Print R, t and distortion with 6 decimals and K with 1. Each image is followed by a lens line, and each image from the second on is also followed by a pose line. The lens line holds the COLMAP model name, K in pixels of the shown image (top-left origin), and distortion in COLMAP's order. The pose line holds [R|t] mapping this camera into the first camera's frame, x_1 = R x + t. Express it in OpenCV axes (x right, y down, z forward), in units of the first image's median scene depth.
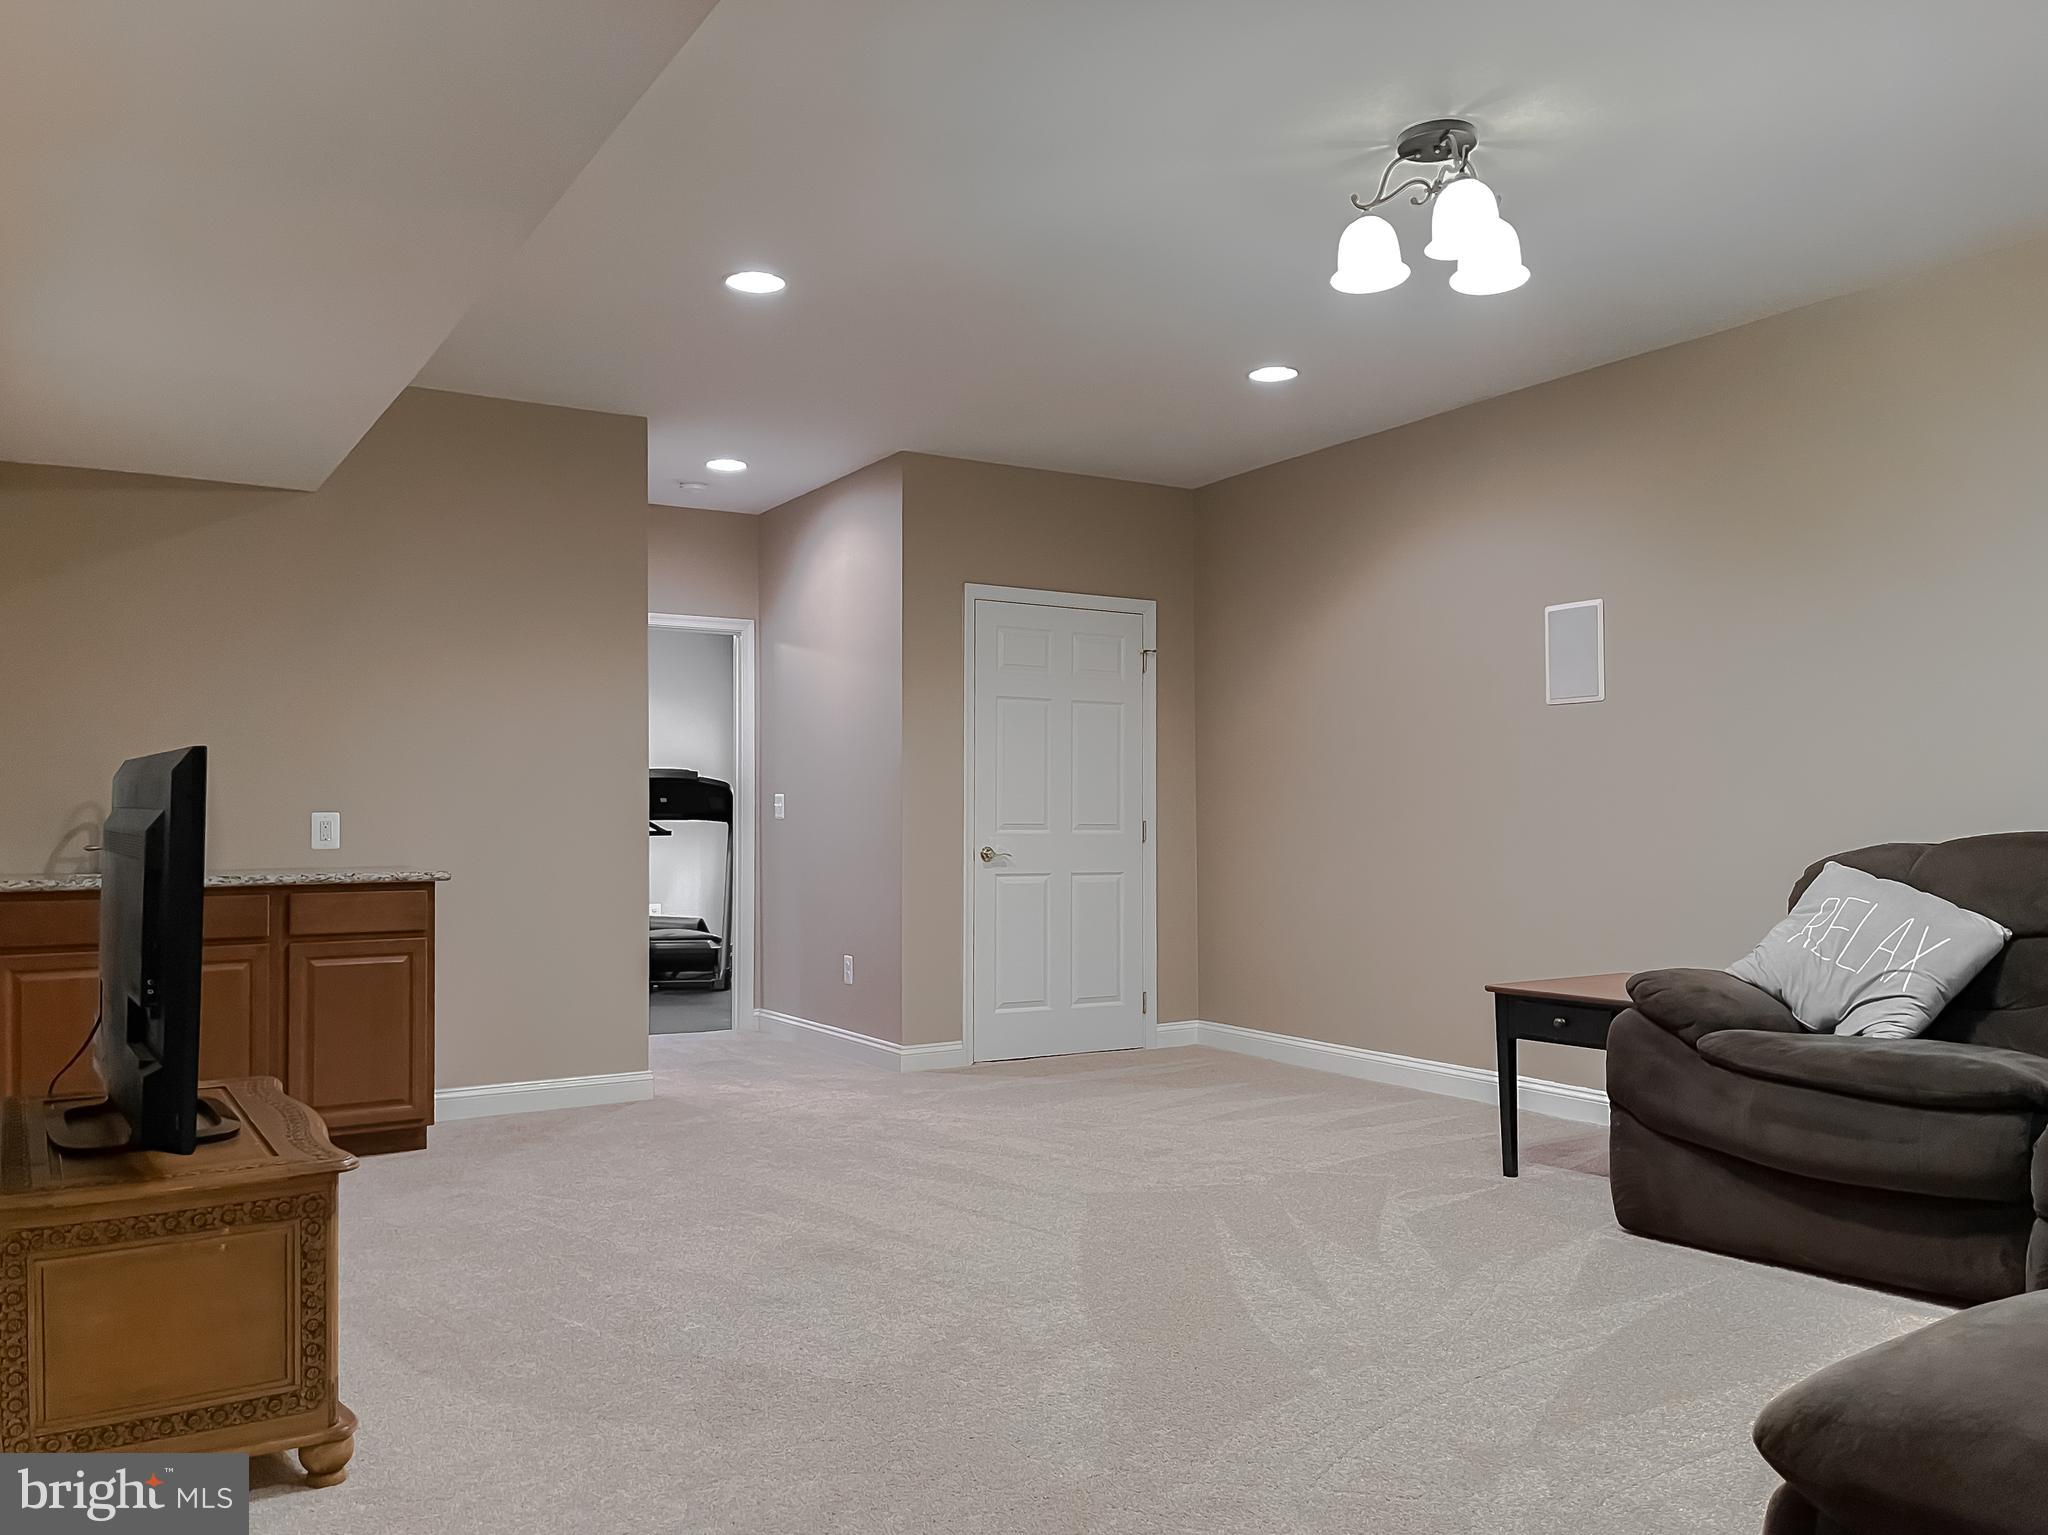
lens RADIAL K [[1599.1, 0, 1024.0], [0, 1599.1, 767.5], [0, 0, 1]] dist [0.096221, -0.129952]
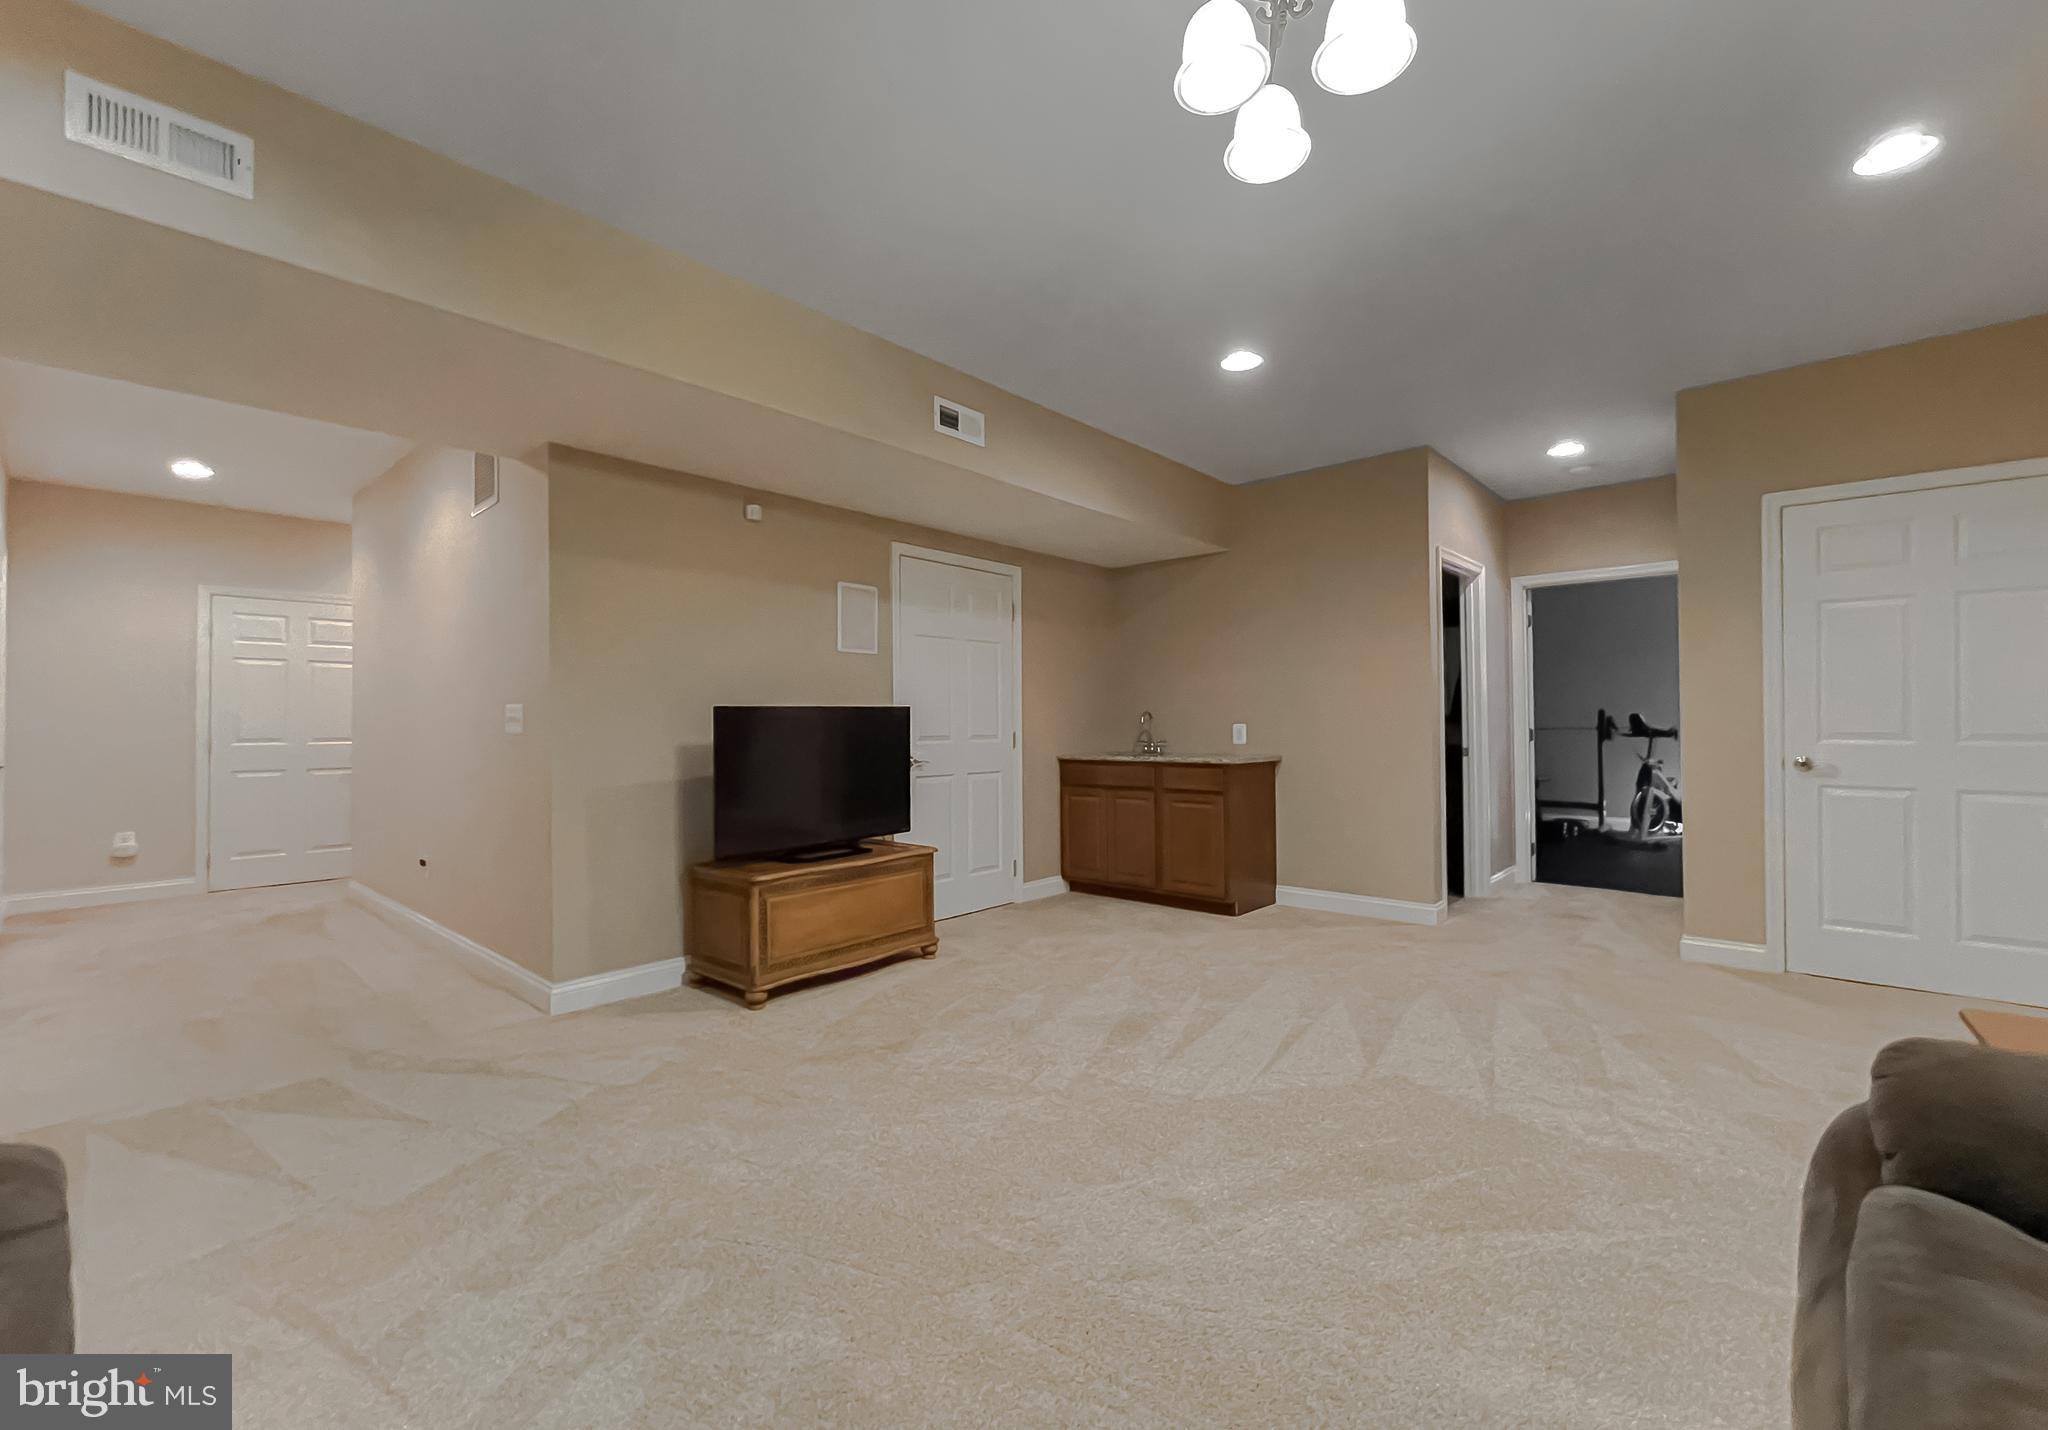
lens RADIAL K [[854.9, 0, 1024.0], [0, 854.9, 715.0], [0, 0, 1]] dist [0.000944, -0.008479]
pose [[0.281952, -0.010553, -0.959370, 0.642631], [0.034945, 0.999389, -0.000723, 0.014315], [0.958792, -0.033321, 0.282149, 0.734397]]
